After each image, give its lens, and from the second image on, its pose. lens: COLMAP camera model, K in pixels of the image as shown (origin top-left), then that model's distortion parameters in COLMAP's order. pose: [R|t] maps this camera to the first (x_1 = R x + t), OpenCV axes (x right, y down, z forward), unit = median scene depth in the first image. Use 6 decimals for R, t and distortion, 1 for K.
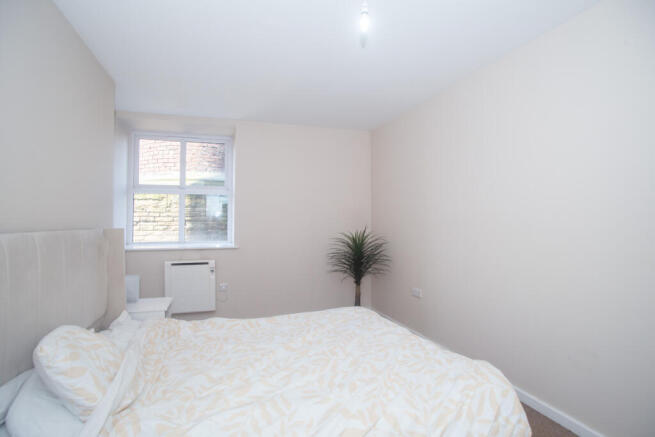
lens RADIAL K [[320.2, 0, 327.5], [0, 320.2, 218.5], [0, 0, 1]] dist [-0.062520, 0.000253]
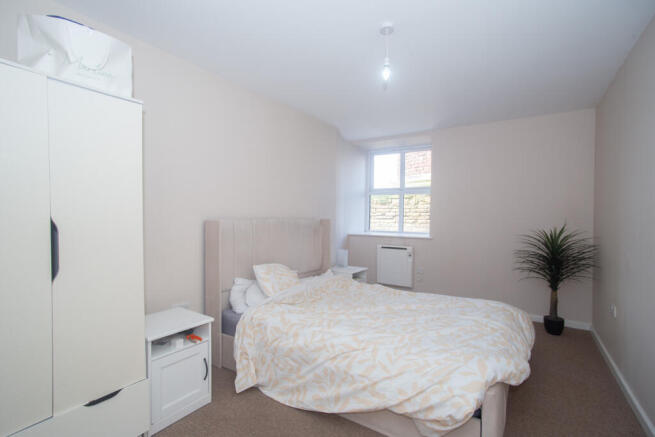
lens RADIAL K [[313.7, 0, 327.5], [0, 313.7, 218.5], [0, 0, 1]] dist [-0.002894, 0.000807]
pose [[0.621254, 0.017485, -0.783414, 0.384526], [-0.006115, 0.999829, 0.017466, -0.000588], [0.783585, -0.006061, 0.621254, -0.028895]]
